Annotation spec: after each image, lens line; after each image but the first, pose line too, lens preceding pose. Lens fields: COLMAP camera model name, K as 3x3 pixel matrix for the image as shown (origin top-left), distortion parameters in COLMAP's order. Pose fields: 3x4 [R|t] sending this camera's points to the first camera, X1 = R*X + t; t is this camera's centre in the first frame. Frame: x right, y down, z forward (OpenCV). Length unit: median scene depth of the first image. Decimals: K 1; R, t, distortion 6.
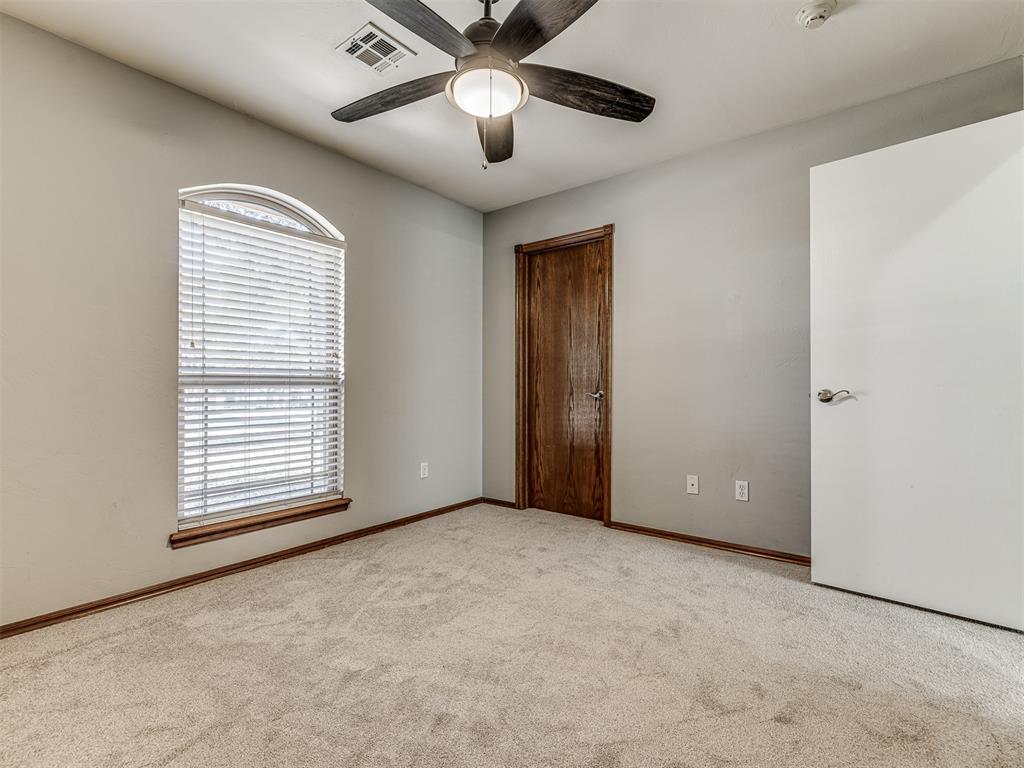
lens RADIAL K [[481.2, 0, 514.2], [0, 481.2, 382.3], [0, 0, 1]] dist [0.000747, 0.000074]
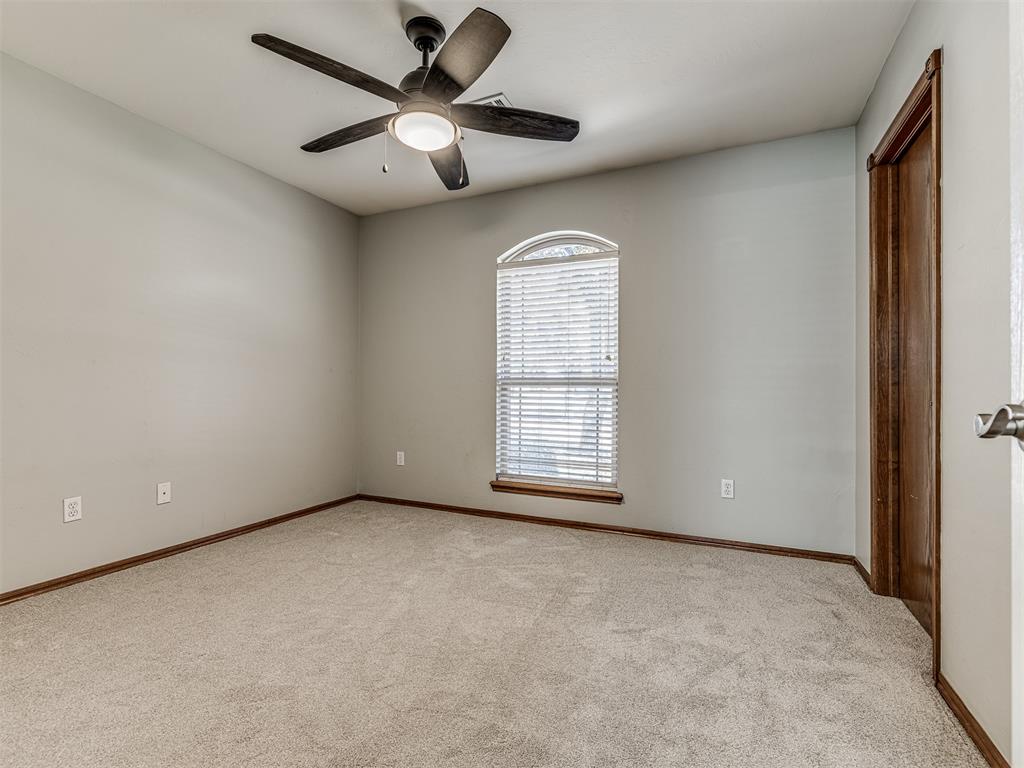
lens RADIAL K [[481.2, 0, 514.2], [0, 481.2, 382.3], [0, 0, 1]] dist [0.000747, 0.000074]
pose [[0.242092, -0.006236, -0.970233, 0.693318], [0.002393, 0.999980, -0.005830, 0.005080], [0.970250, -0.000910, 0.242102, 0.589158]]
